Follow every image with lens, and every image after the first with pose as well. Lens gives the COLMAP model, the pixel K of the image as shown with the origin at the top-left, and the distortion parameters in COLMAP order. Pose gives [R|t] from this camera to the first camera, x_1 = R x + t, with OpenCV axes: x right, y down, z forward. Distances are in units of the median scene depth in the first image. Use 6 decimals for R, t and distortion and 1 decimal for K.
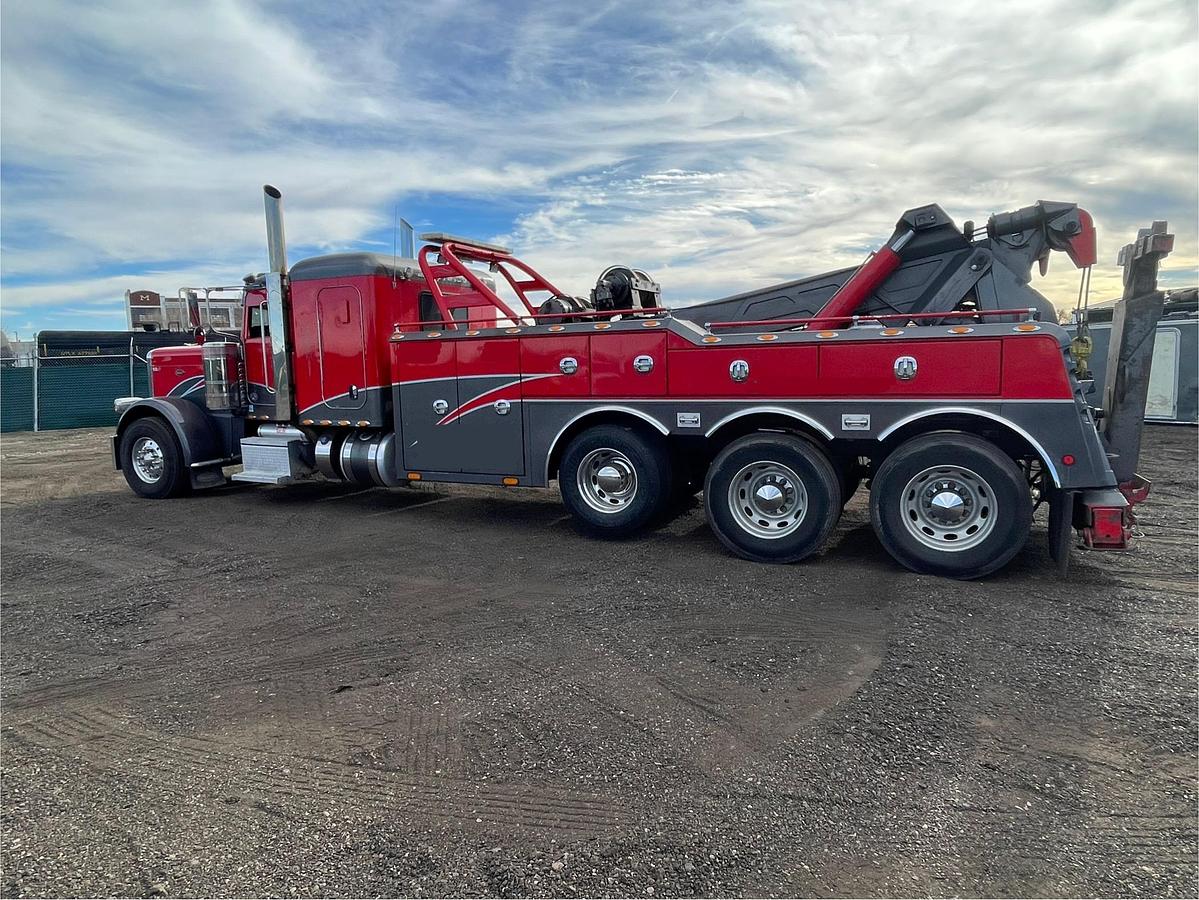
lens RADIAL K [[723.5, 0, 596.7], [0, 723.5, 438.3], [0, 0, 1]] dist [-0.004714, 0.000646]
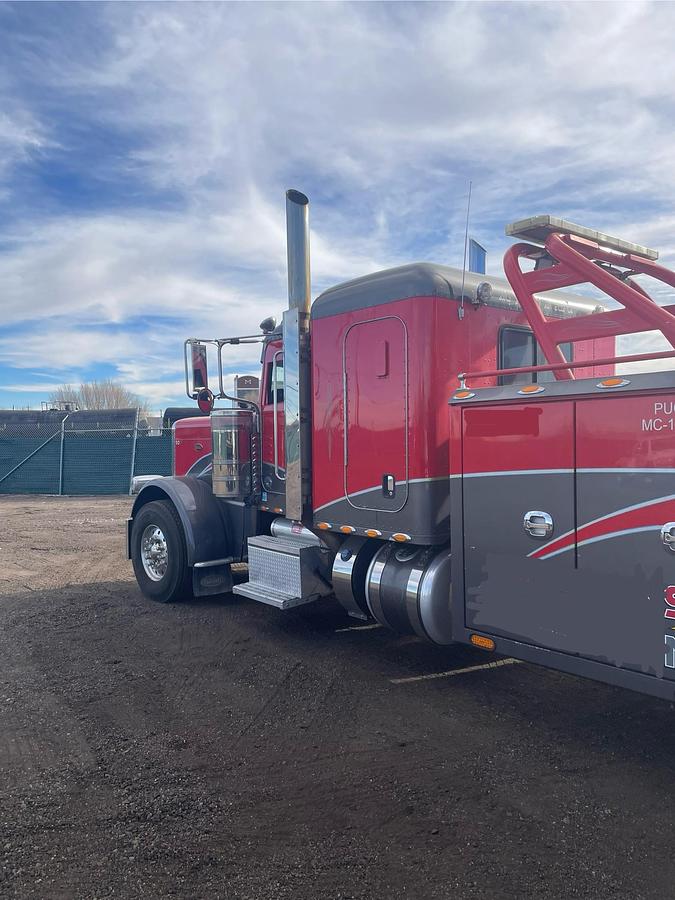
lens RADIAL K [[685.7, 0, 332.6], [0, 685.7, 447.4], [0, 0, 1]] dist [0.081806, -0.096716]
pose [[0.907012, 0.018429, -0.420702, -0.116123], [-0.056219, 0.995398, -0.077601, -0.042677], [0.417336, 0.094036, 0.903874, 0.389935]]
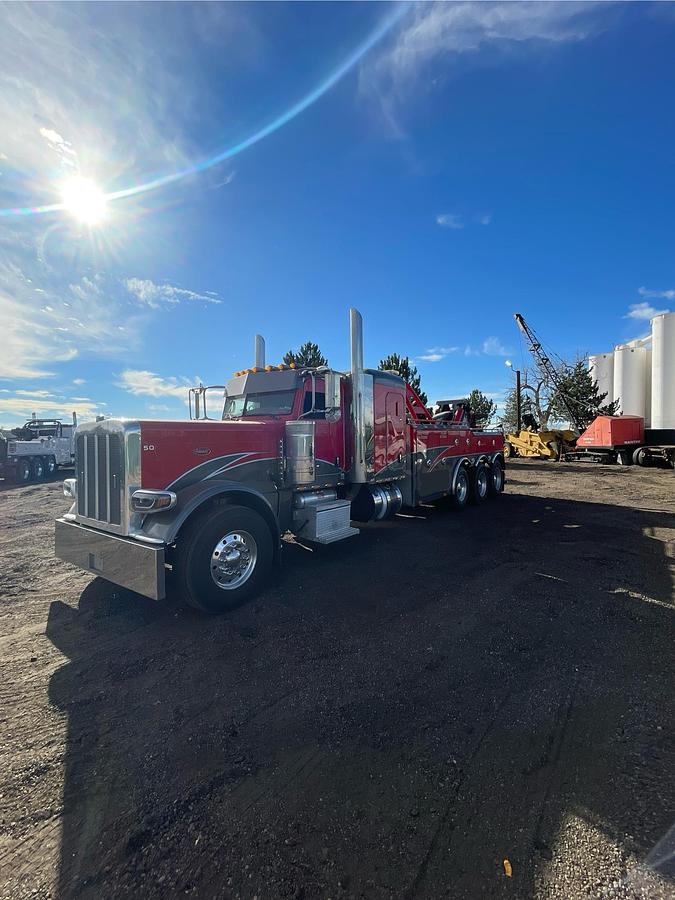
lens RADIAL K [[397.7, 0, 338.5], [0, 397.7, 460.6], [0, 0, 1]] dist [-0.001434, -0.000936]
pose [[0.210962, -0.032773, 0.976945, -1.104562], [0.117710, 0.993017, 0.007894, -0.073395], [-0.970381, 0.113331, 0.213347, 0.843141]]
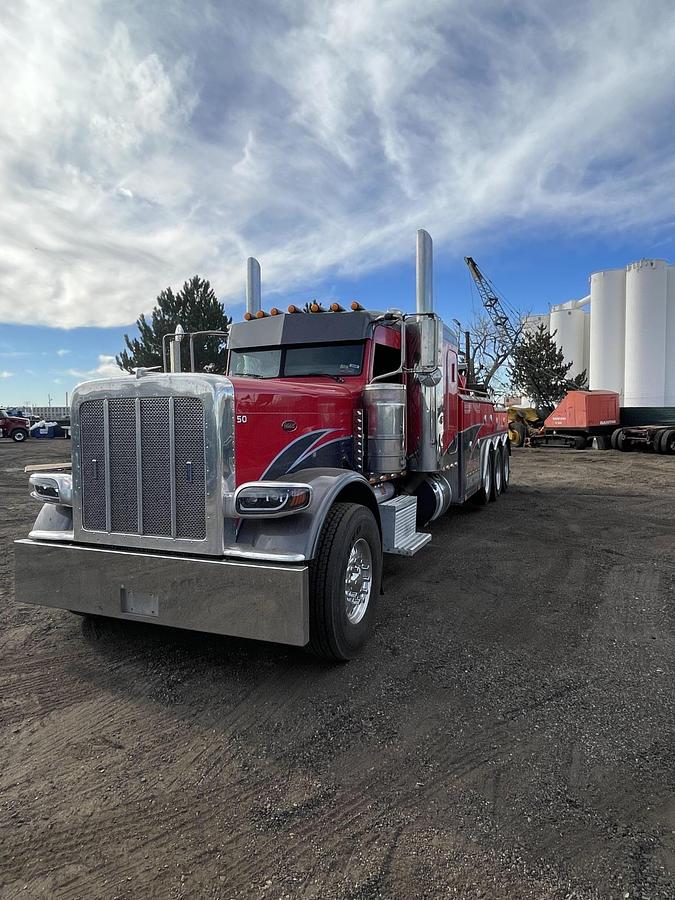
lens RADIAL K [[556.3, 0, 340.0], [0, 556.3, 446.7], [0, 0, 1]] dist [-0.003076, -0.000510]
pose [[-0.042372, -0.027810, 0.998715, -1.127617], [0.123505, 0.991800, 0.032858, -0.094064], [-0.991439, 0.124739, -0.038590, 1.097328]]
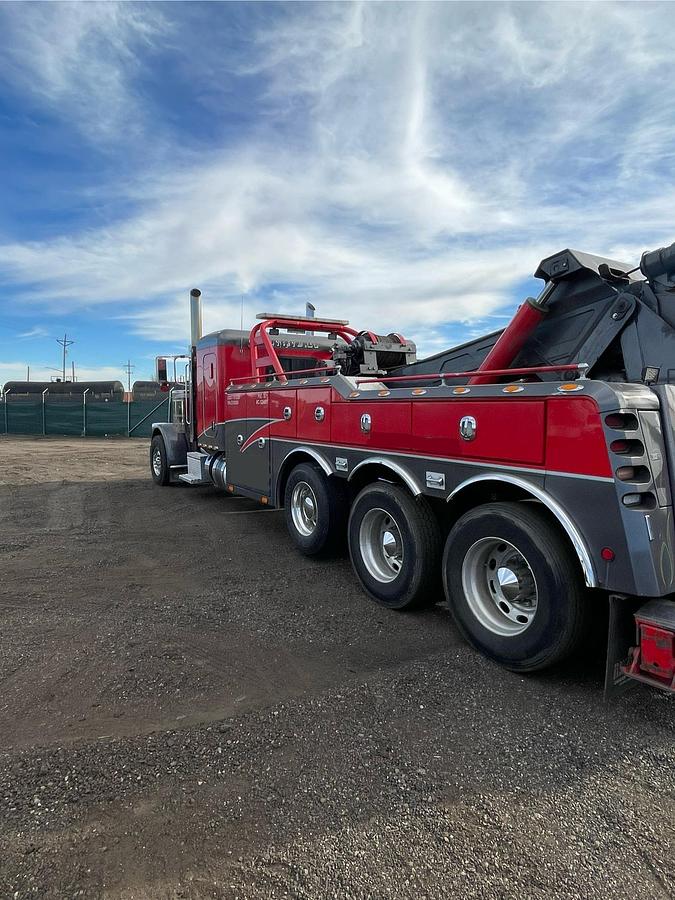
lens RADIAL K [[543.1, 0, 343.9], [0, 543.1, 438.2], [0, 0, 1]] dist [-0.004714, 0.000646]
pose [[0.844353, 0.059199, -0.532507, 0.416189], [-0.082192, 0.996425, -0.019552, -0.035129], [0.529445, 0.060277, 0.846200, 0.195589]]
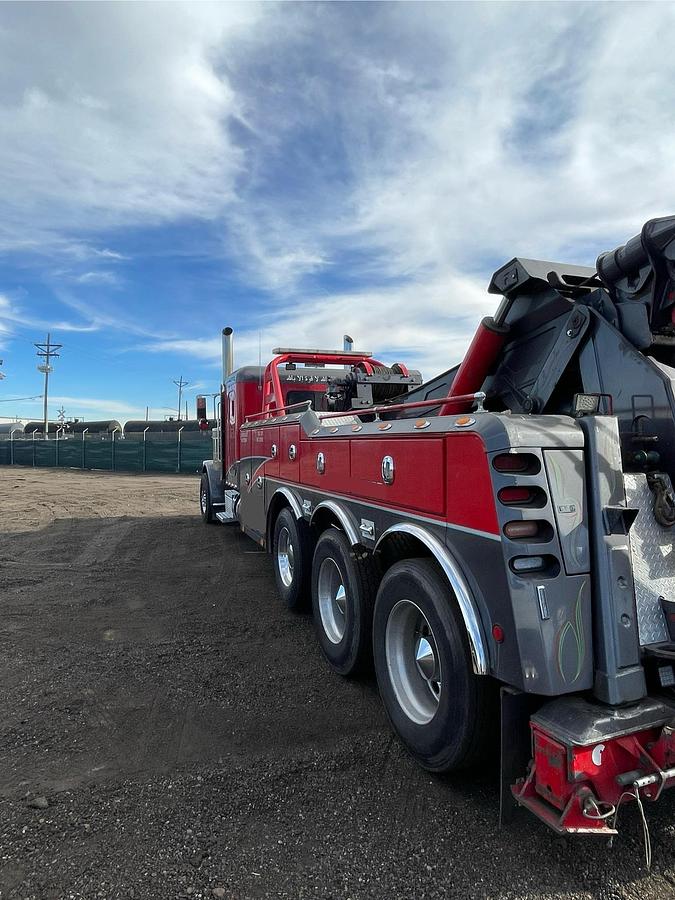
lens RADIAL K [[556.3, 0, 339.3], [0, 556.3, 442.2], [0, 0, 1]] dist [-0.003076, -0.000510]
pose [[0.717003, 0.022198, -0.696717, 0.512449], [-0.088664, 0.994279, -0.059566, -0.053208], [0.691409, 0.104483, 0.714869, 0.318325]]
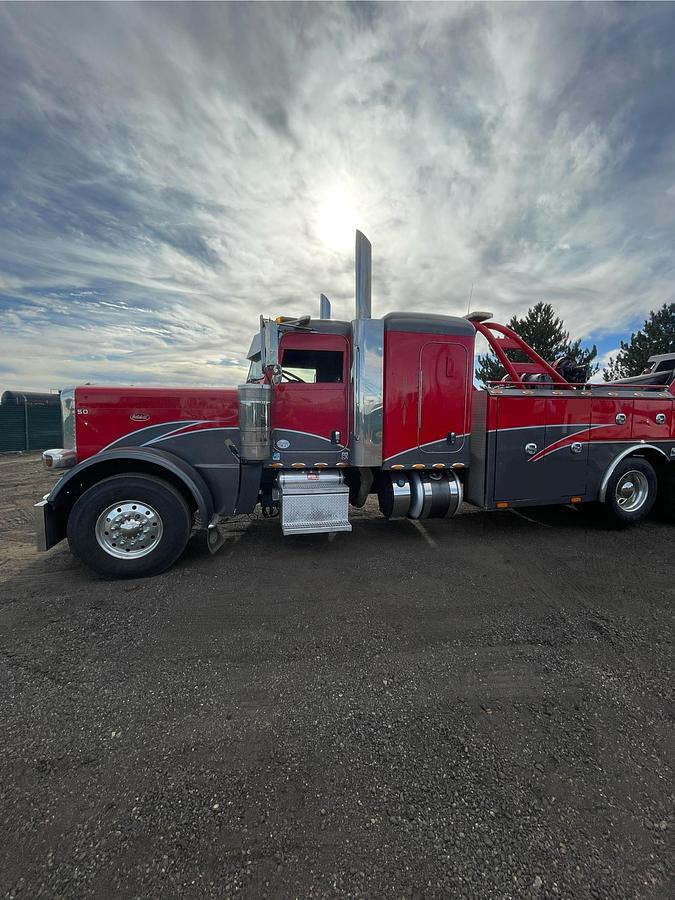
lens RADIAL K [[365.6, 0, 338.0], [0, 365.6, 453.1], [0, 0, 1]] dist [-0.004121, -0.000005]
pose [[0.770318, -0.038121, 0.636520, -0.749378], [0.046925, 0.998894, 0.003035, -0.044954], [-0.635932, 0.027531, 0.771254, 0.600390]]
